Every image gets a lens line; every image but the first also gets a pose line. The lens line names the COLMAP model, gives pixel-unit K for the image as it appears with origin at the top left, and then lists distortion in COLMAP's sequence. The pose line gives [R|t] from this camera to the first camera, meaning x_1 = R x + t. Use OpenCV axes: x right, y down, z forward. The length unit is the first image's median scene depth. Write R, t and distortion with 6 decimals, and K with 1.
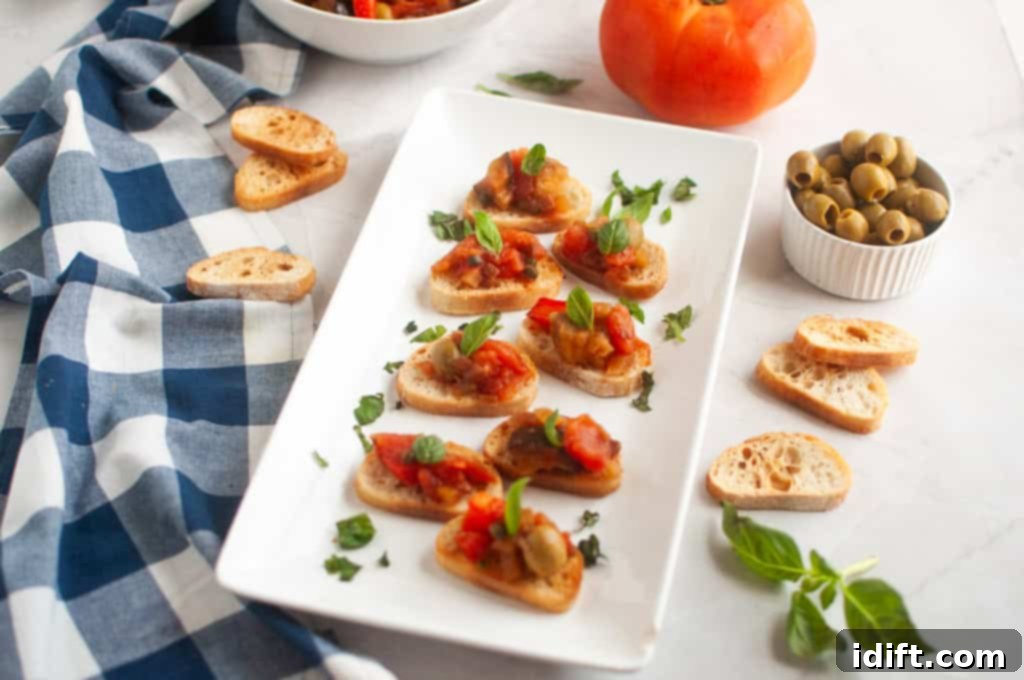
lens RADIAL K [[1839.3, 0, 512.0], [0, 1839.3, 340.0], [0, 0, 1]] dist [-0.016986, 0.059991]
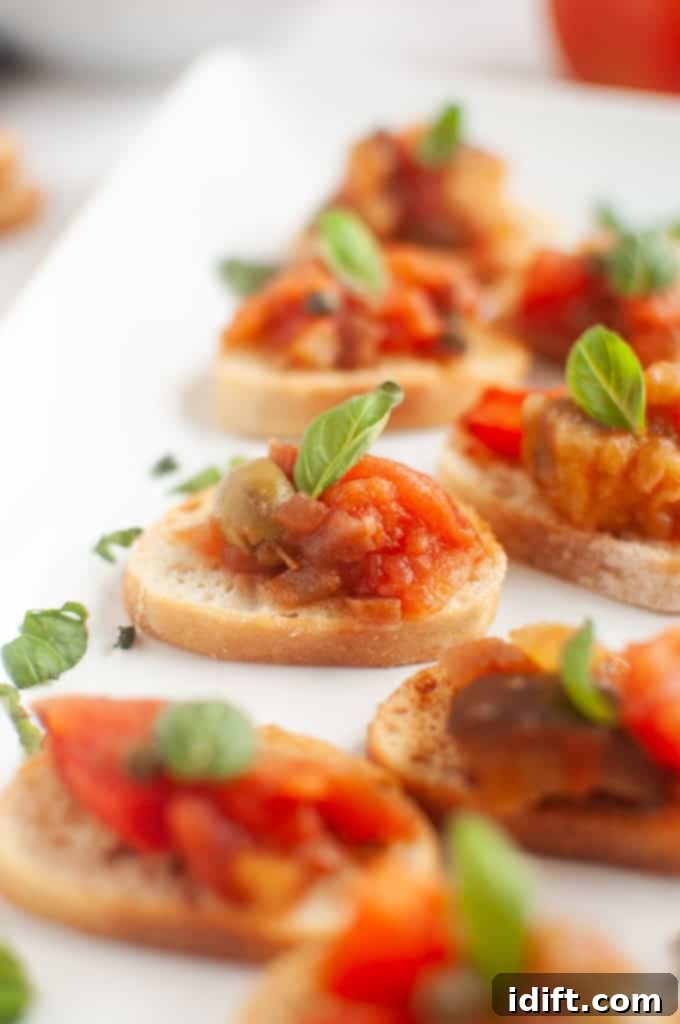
lens RADIAL K [[1637.0, 0, 340.0], [0, 1637.0, 512.0], [0, 0, 1]] dist [-0.214253, -0.016416]
pose [[0.999608, -0.008357, 0.026727, -0.027764], [0.012154, 0.989322, -0.145237, 0.058788], [-0.025228, 0.145505, 0.989036, 0.677590]]
